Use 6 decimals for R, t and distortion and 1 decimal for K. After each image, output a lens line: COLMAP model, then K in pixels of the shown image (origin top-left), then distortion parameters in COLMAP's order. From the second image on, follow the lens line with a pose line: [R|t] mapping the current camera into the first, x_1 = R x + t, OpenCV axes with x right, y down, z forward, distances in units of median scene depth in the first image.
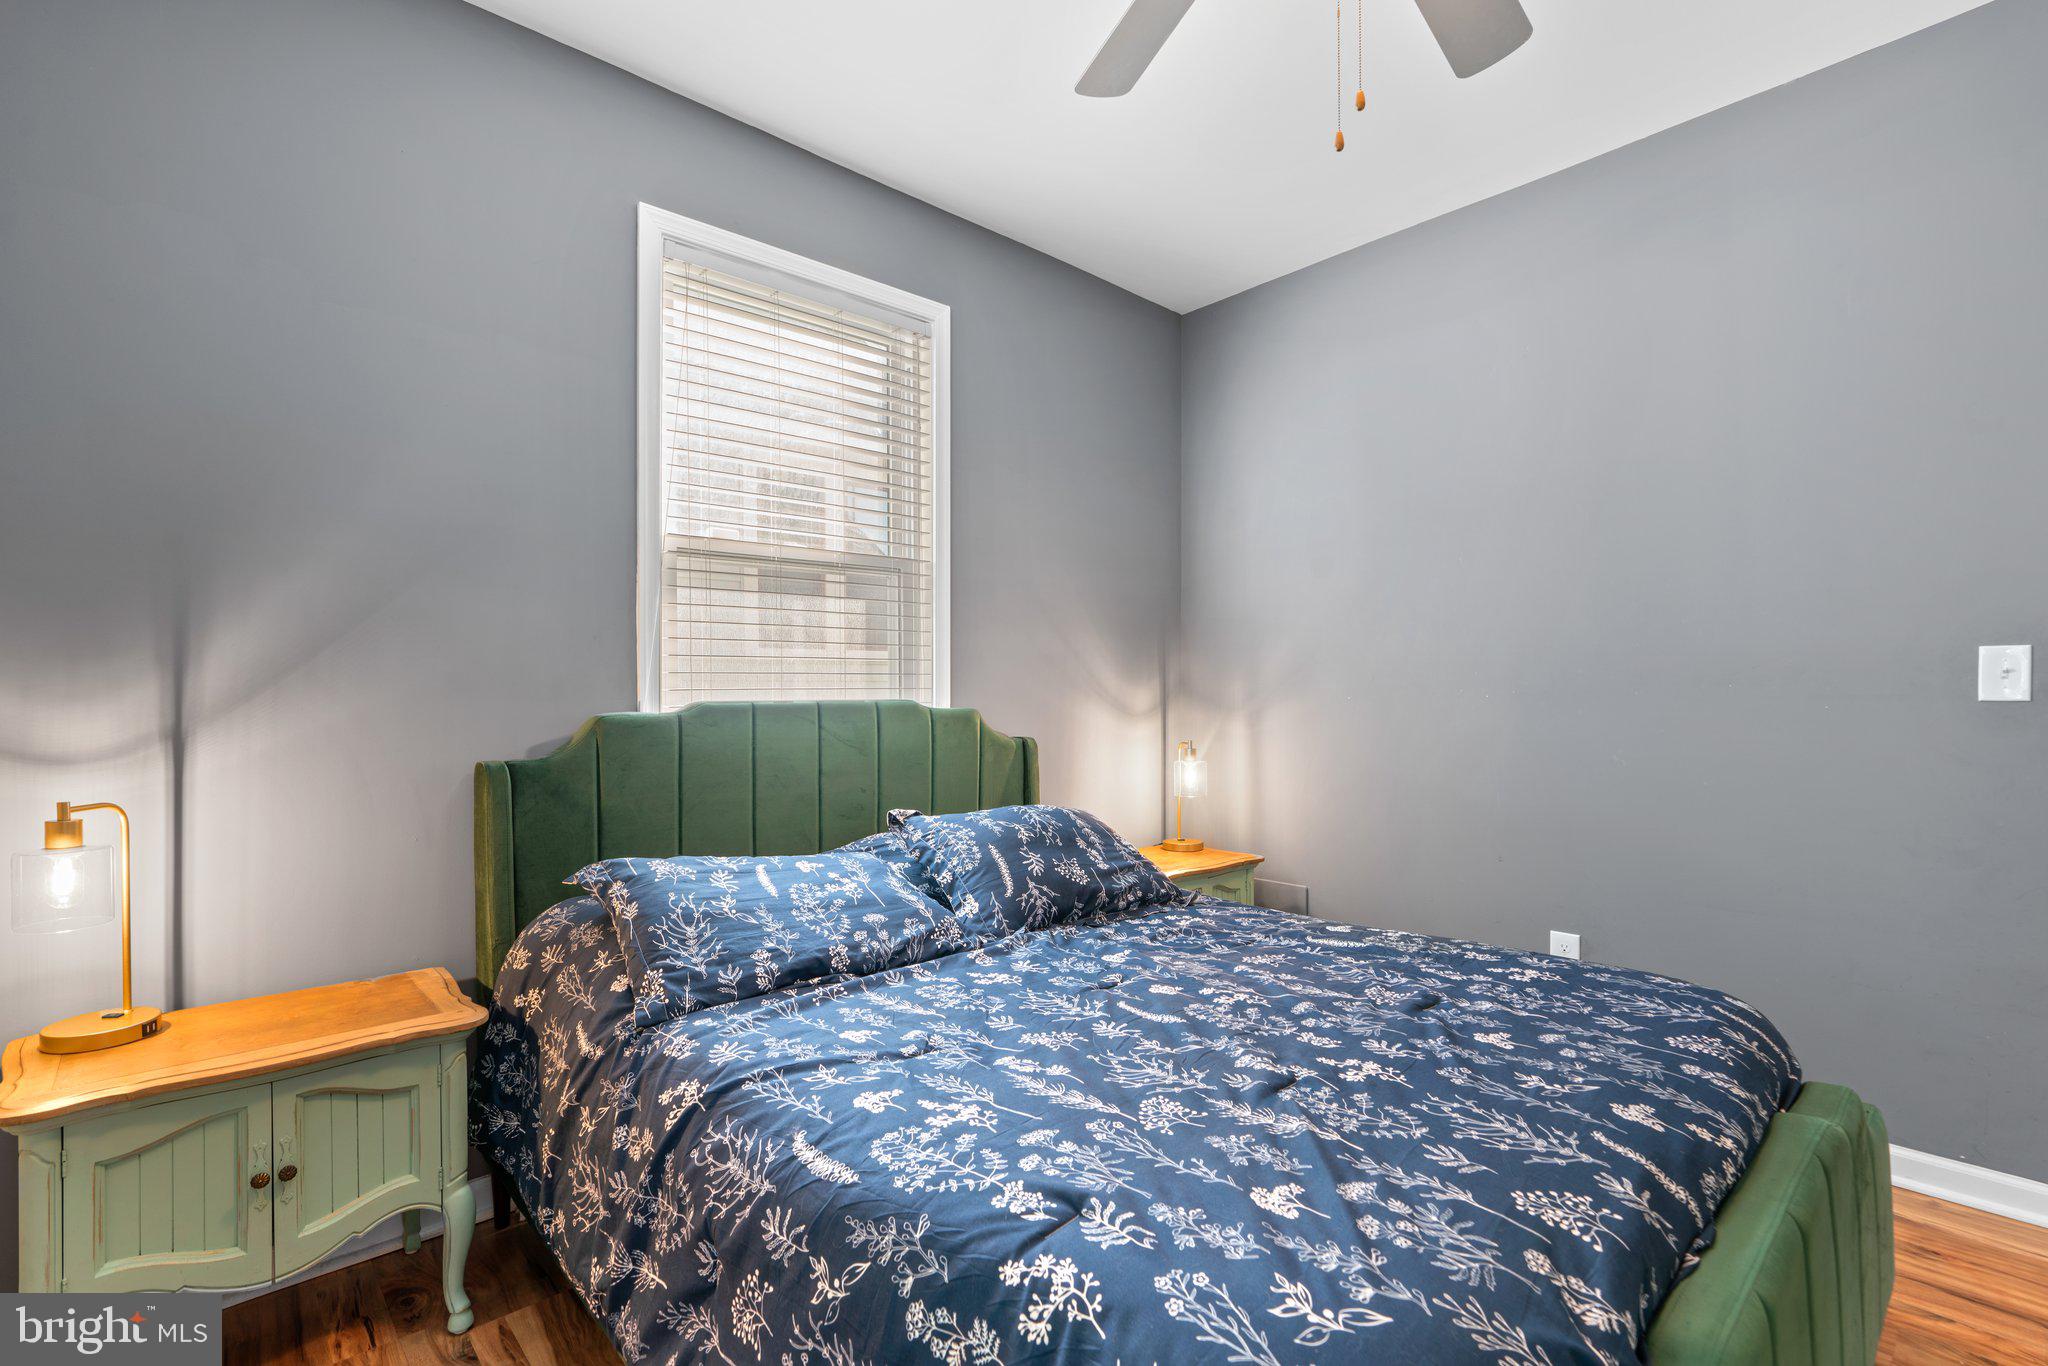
lens RADIAL K [[934.6, 0, 1026.4], [0, 934.6, 695.3], [0, 0, 1]] dist [-0.014612, 0.005666]
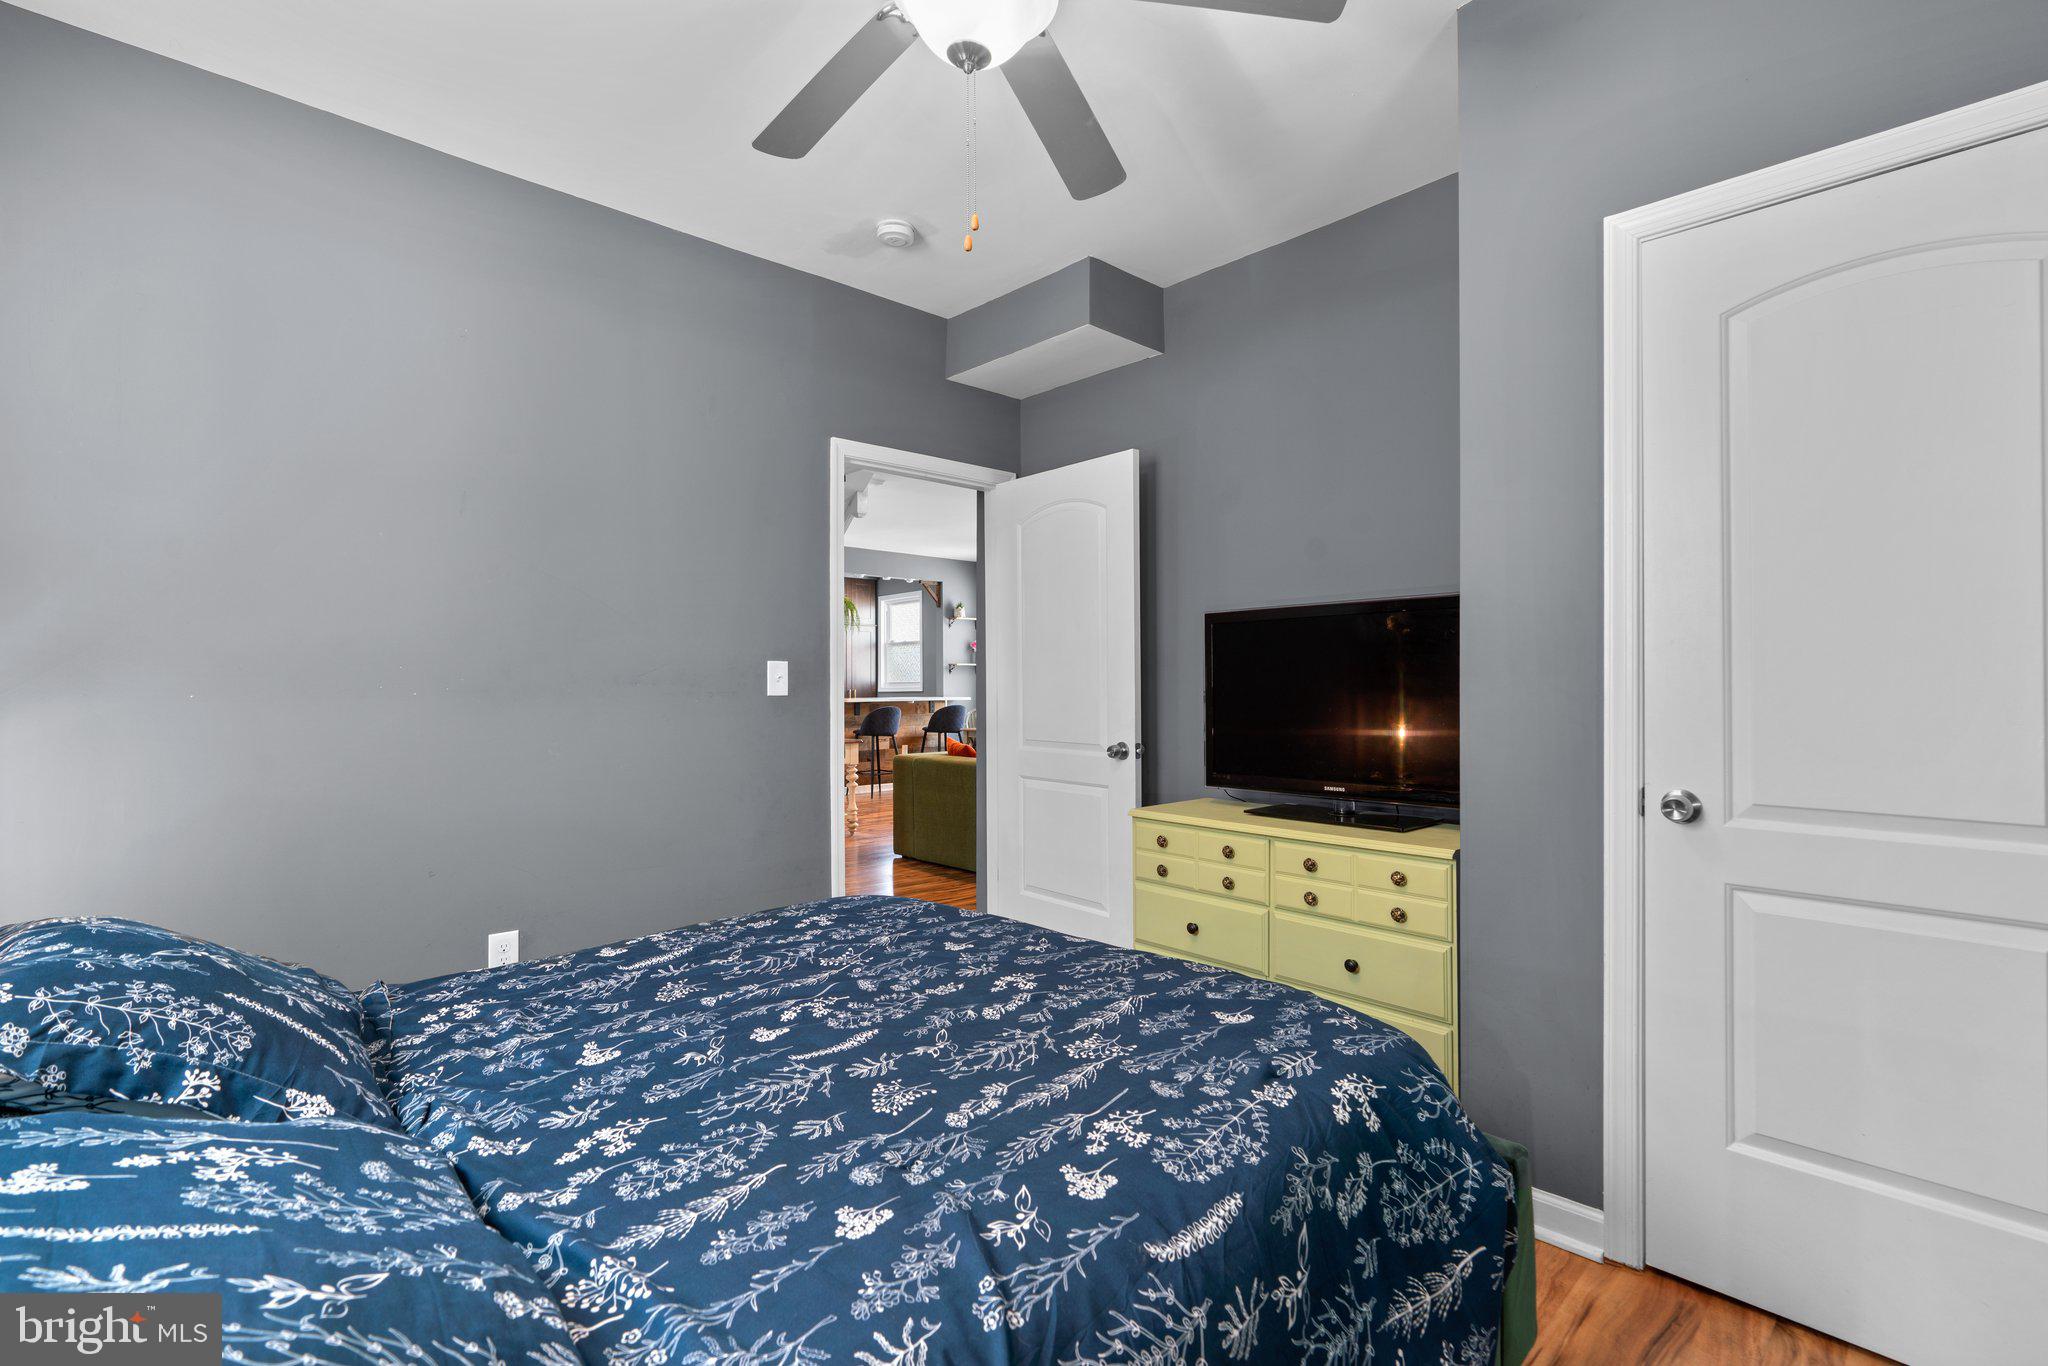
lens RADIAL K [[934.6, 0, 1034.0], [0, 934.6, 682.7], [0, 0, 1]] dist [-0.014612, 0.005666]
pose [[-0.031357, 0.012549, 0.999429, -0.858175], [0.003341, 0.999917, -0.012450, 0.008205], [-0.999503, 0.002949, -0.031396, 0.942223]]
